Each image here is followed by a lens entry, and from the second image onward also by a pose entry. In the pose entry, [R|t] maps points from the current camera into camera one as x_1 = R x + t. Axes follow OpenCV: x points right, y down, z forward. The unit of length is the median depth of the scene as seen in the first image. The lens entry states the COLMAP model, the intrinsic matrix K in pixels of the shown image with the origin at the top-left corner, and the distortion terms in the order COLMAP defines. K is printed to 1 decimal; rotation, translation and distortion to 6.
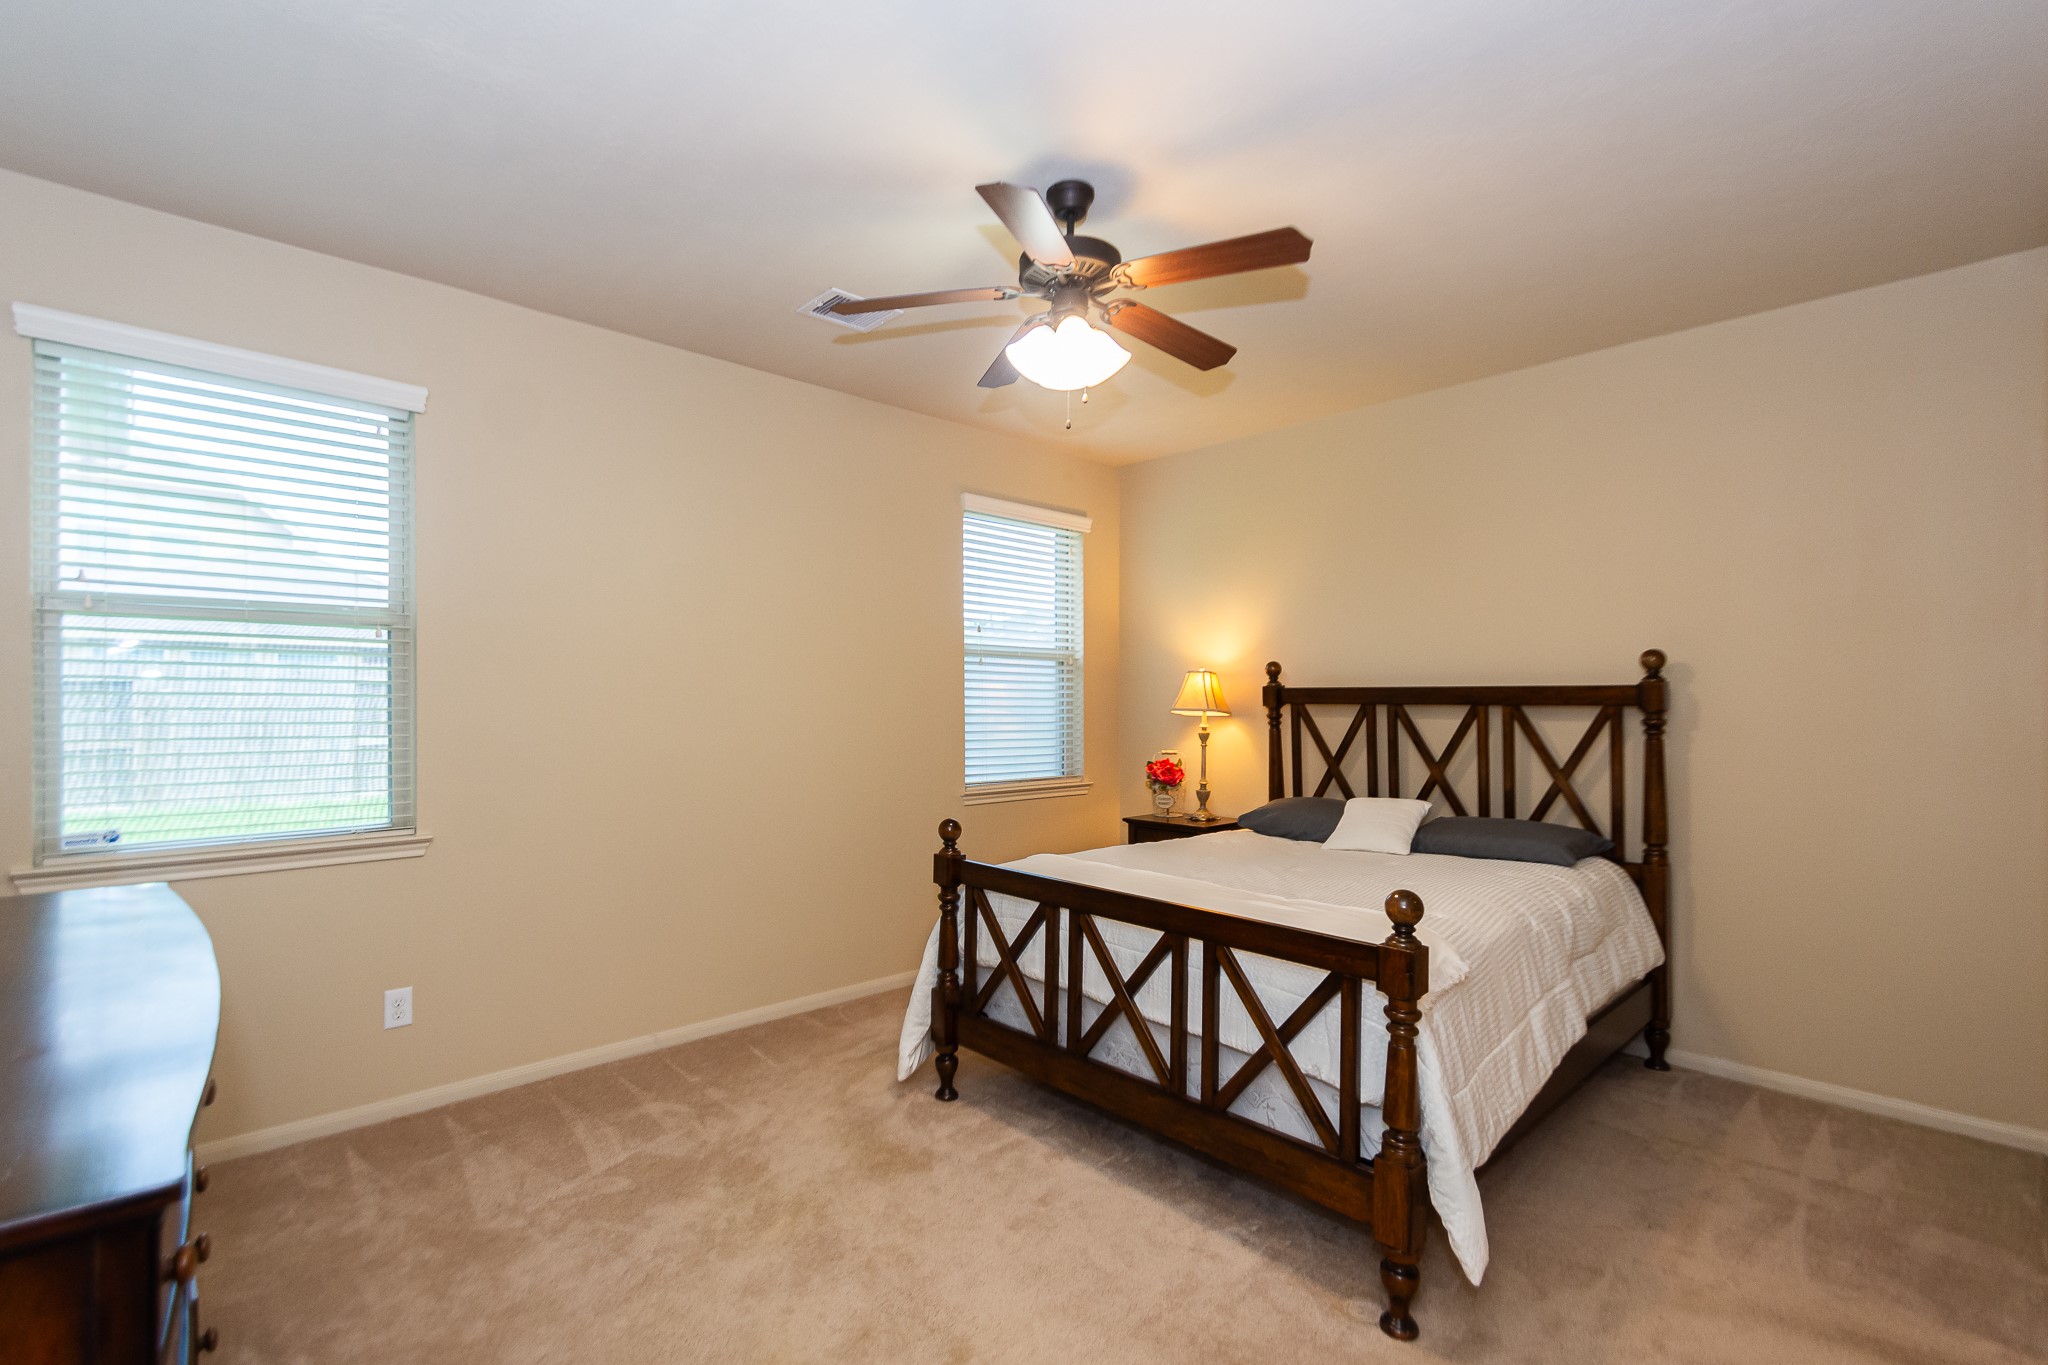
lens RADIAL K [[944.2, 0, 1026.3], [0, 944.2, 696.1], [0, 0, 1]] dist [0.011919, -0.008123]
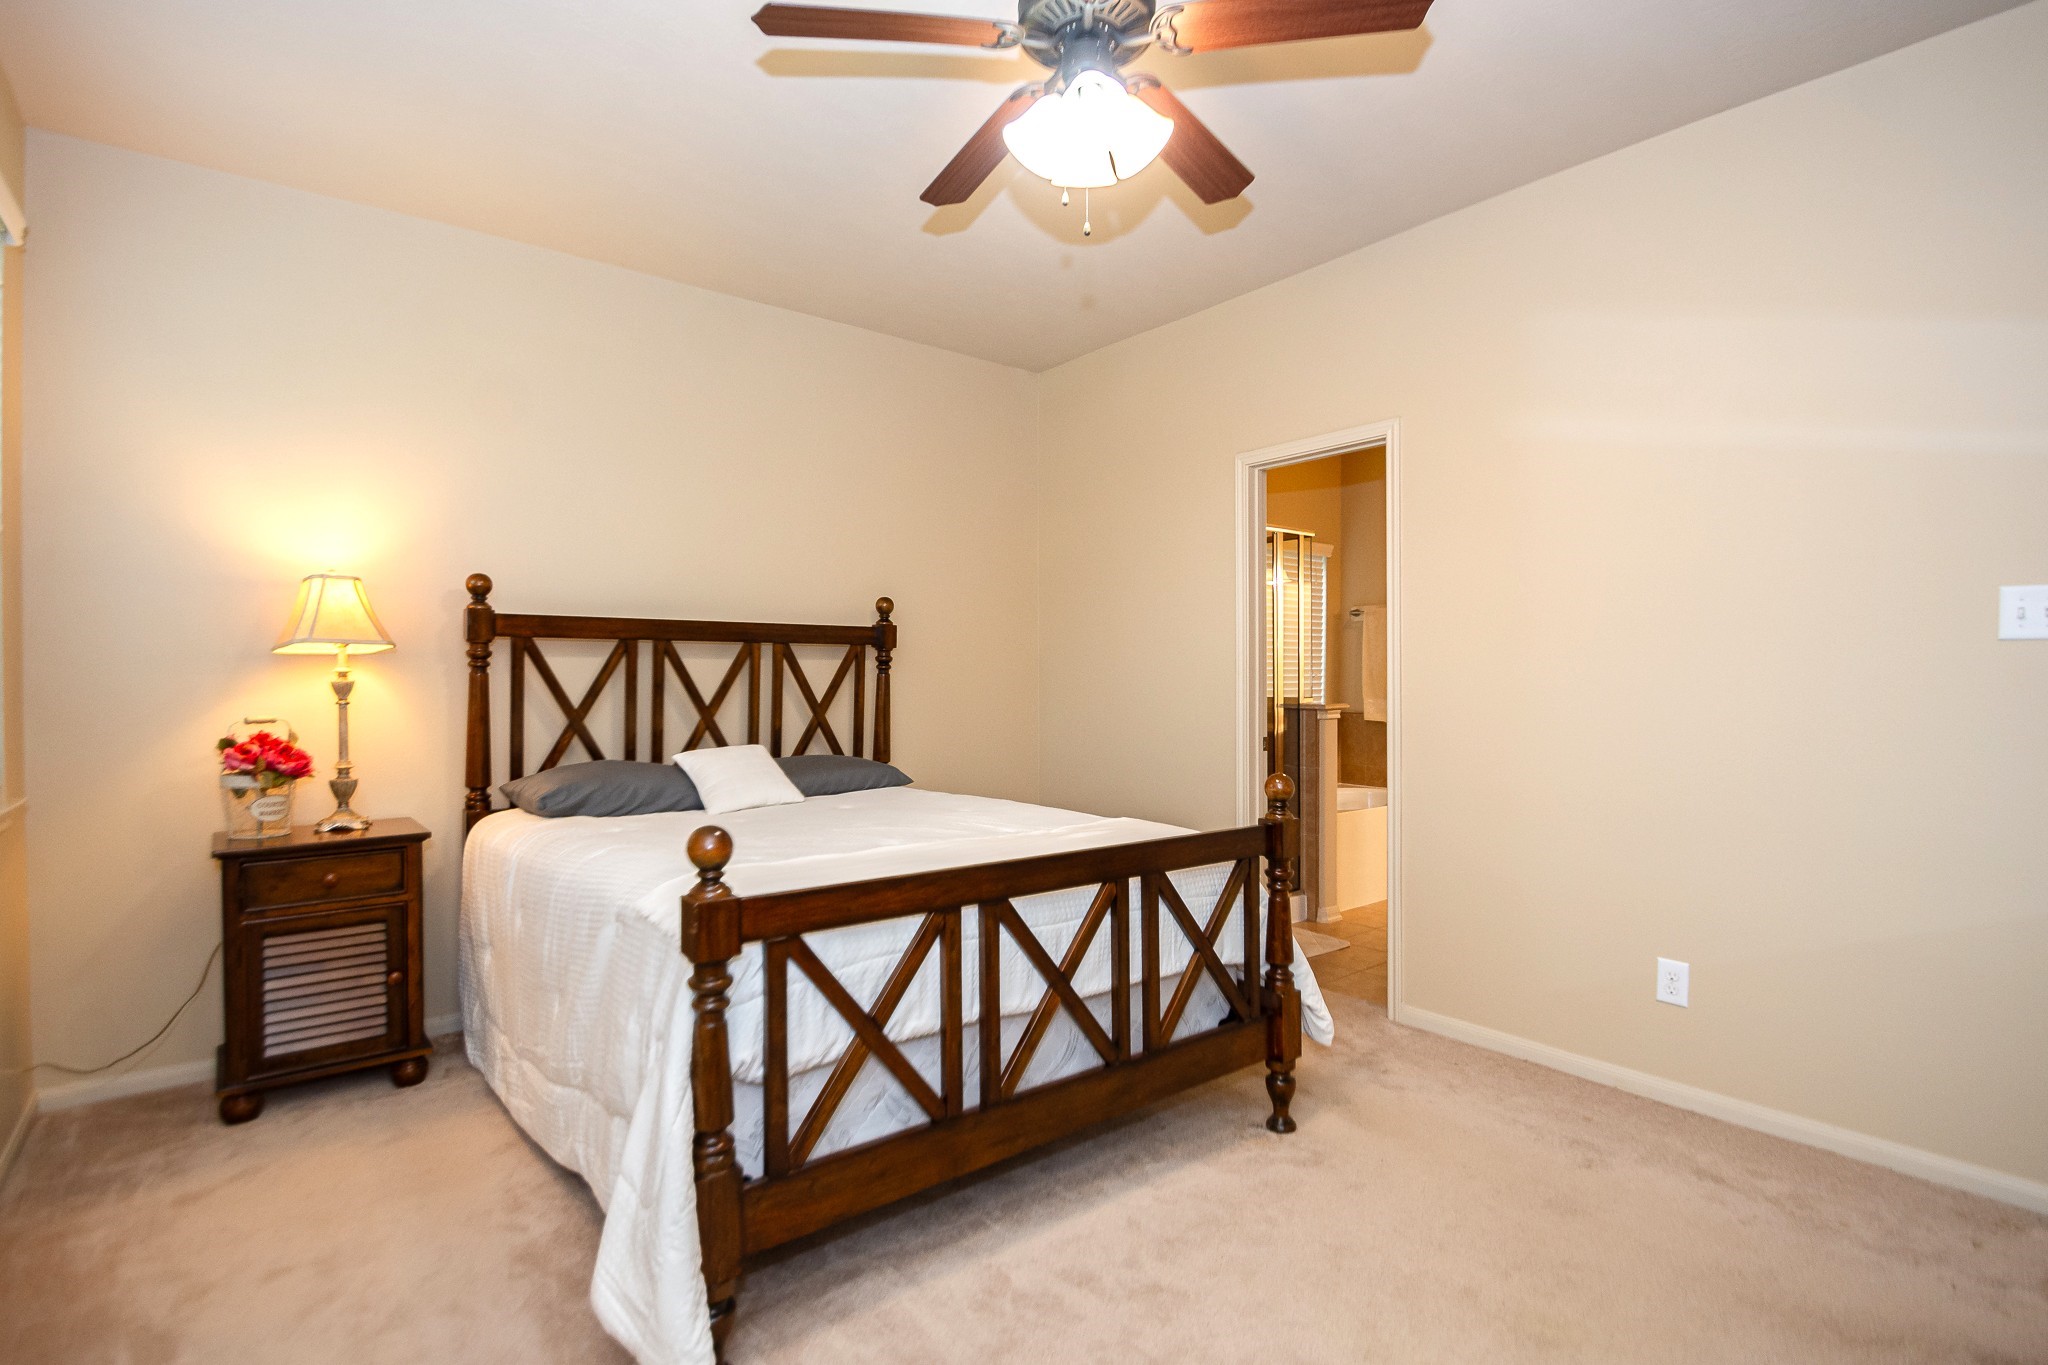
lens RADIAL K [[972.5, 0, 1024.5], [0, 972.5, 676.4], [0, 0, 1]] dist [0.049397, 0.000094]
pose [[0.108542, -0.006763, 0.994069, -0.520151], [-0.003574, 0.999968, 0.007194, 0.039899], [-0.994085, -0.004334, 0.108515, 0.690547]]
